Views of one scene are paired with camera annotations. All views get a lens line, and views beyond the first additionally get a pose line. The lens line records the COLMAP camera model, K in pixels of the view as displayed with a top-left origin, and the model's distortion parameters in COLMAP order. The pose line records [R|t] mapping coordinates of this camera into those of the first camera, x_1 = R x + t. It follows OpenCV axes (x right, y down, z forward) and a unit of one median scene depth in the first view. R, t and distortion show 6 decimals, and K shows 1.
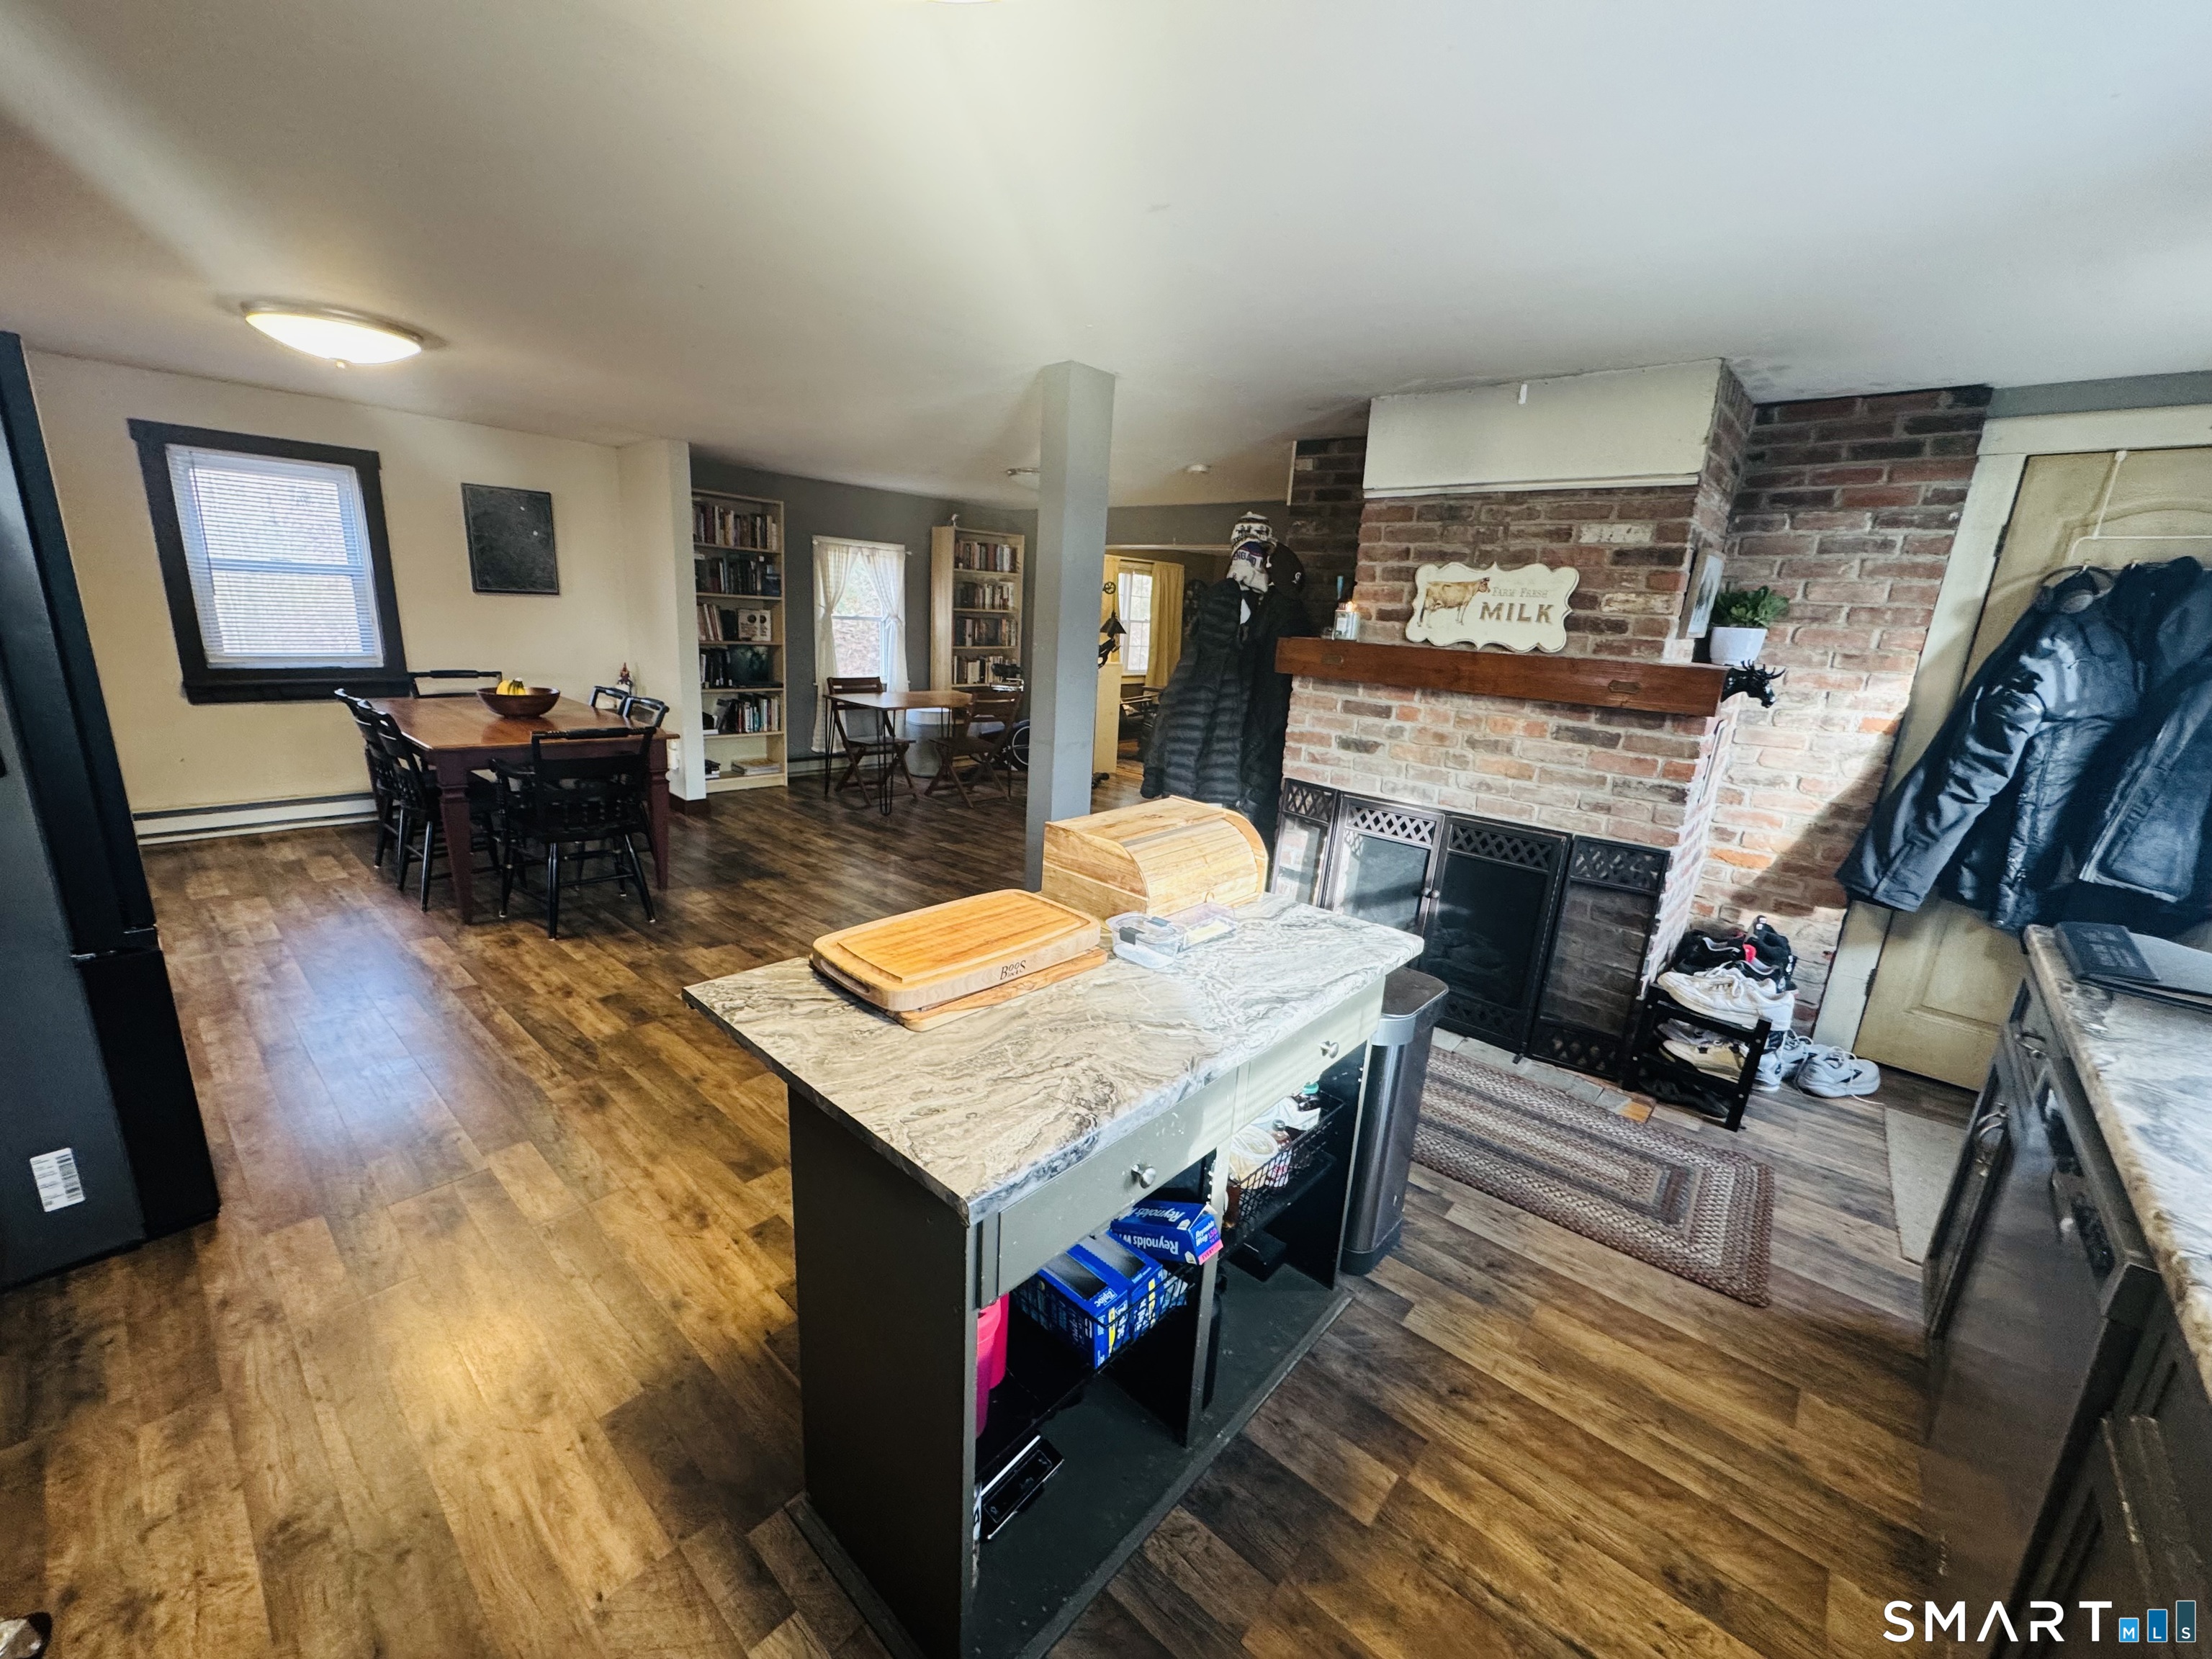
lens RADIAL K [[895.2, 0, 1102.9], [0, 895.2, 834.0], [0, 0, 1]] dist [-0.002597, -0.000032]
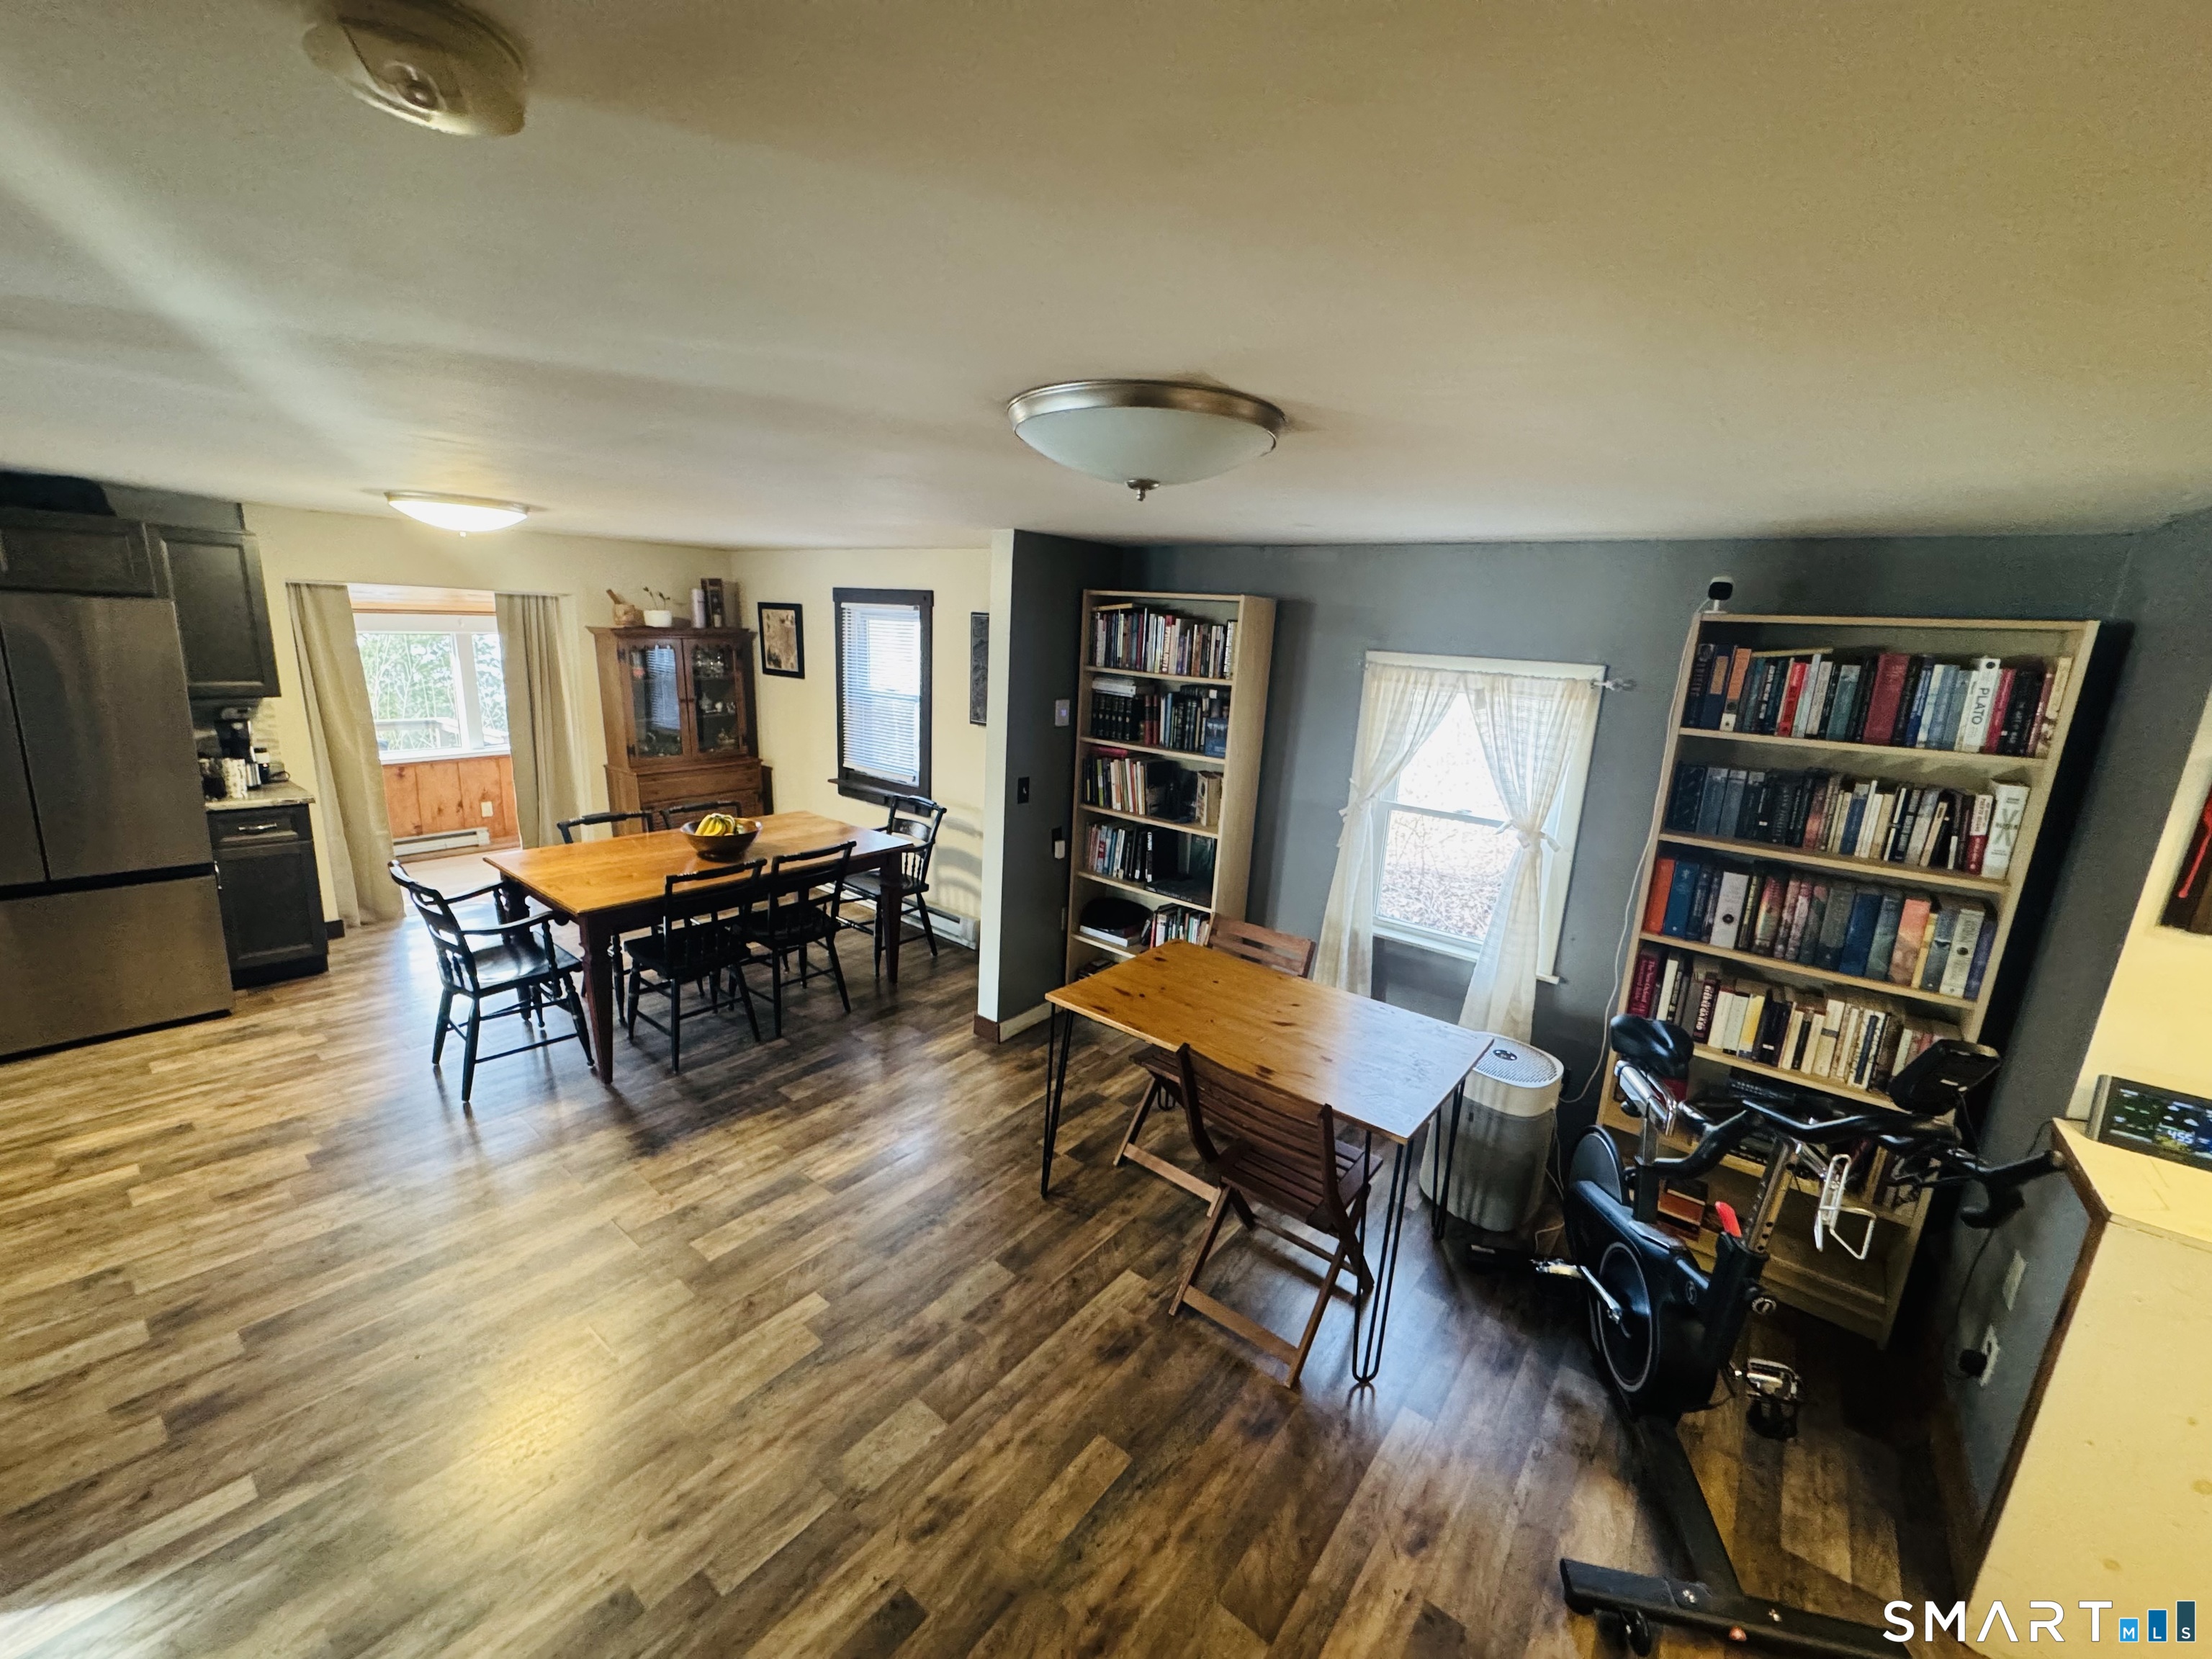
lens RADIAL K [[884.0, 0, 1112.2], [0, 884.0, 837.9], [0, 0, 1]] dist [-0.014661, 0.000308]
pose [[0.060196, 0.183482, -0.981178, 0.303050], [-0.292864, 0.942948, 0.158365, -0.434041], [0.954257, 0.277819, 0.110497, 1.336647]]
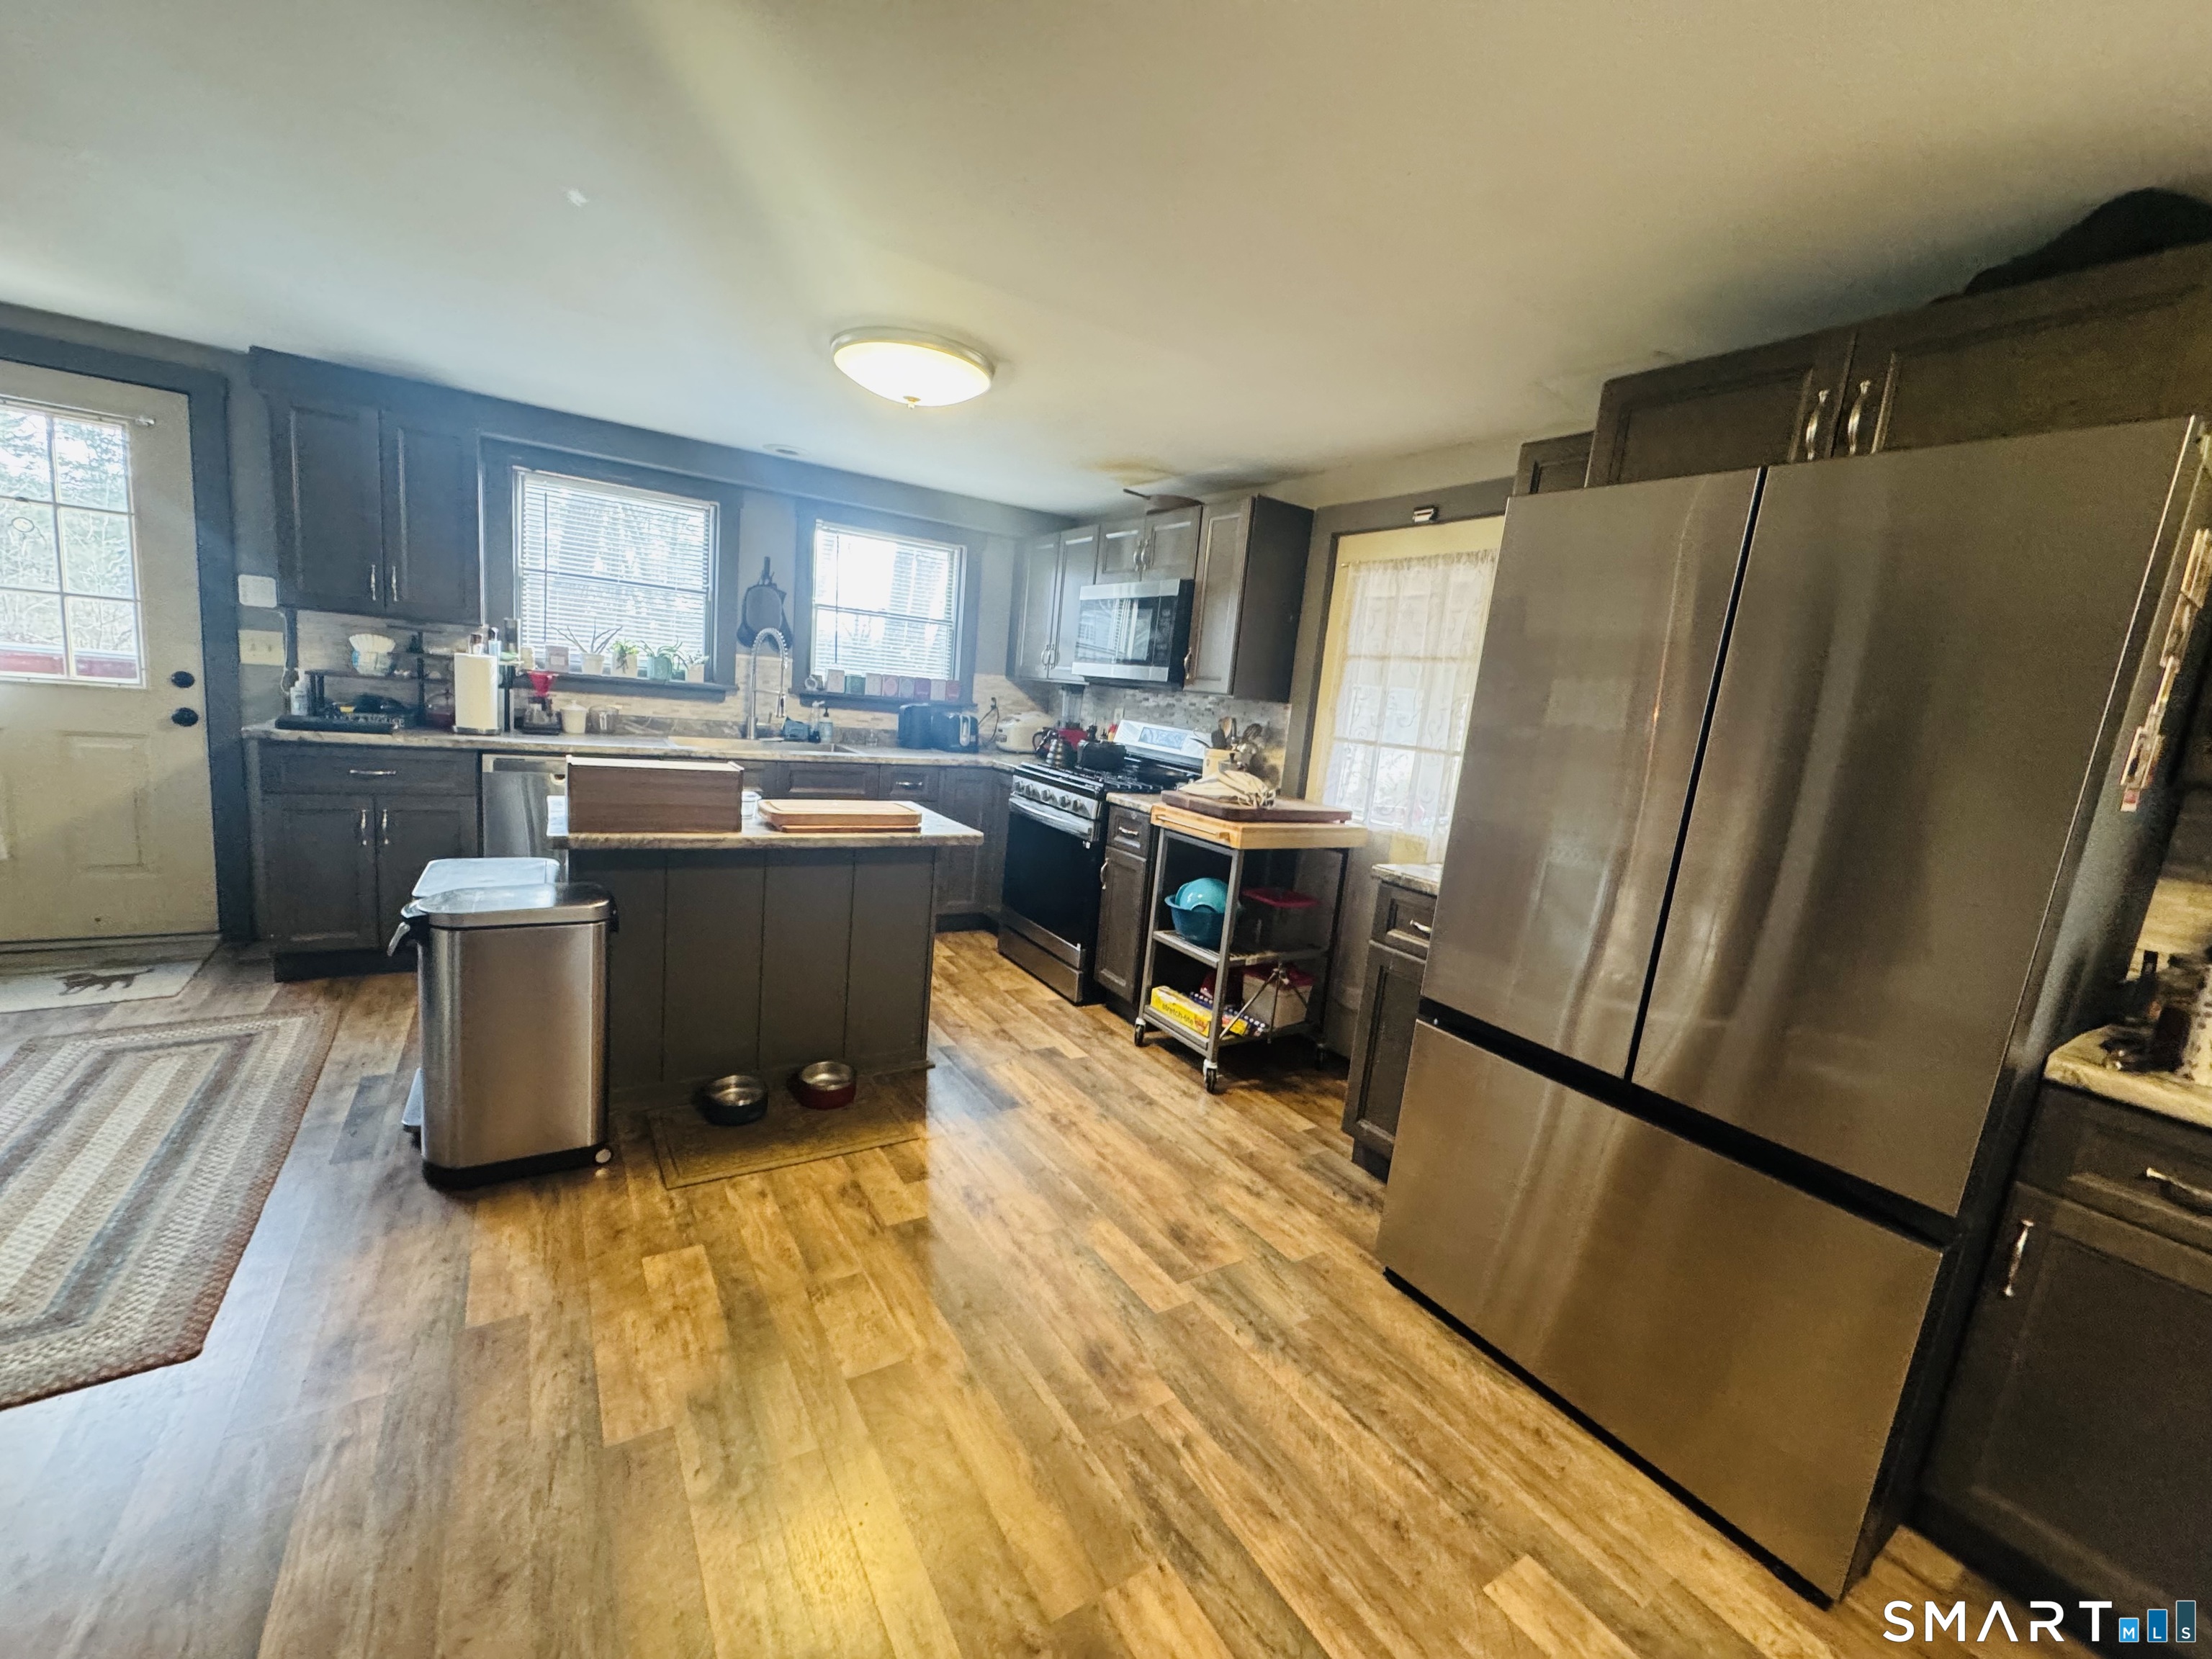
lens RADIAL K [[884.0, 0, 1112.2], [0, 884.0, 837.9], [0, 0, 1]] dist [-0.014661, 0.000308]
pose [[-0.952260, -0.192432, 0.237003, -0.389650], [-0.084665, 0.912340, 0.400585, -0.212223], [-0.293313, 0.361395, -0.885077, 0.864311]]
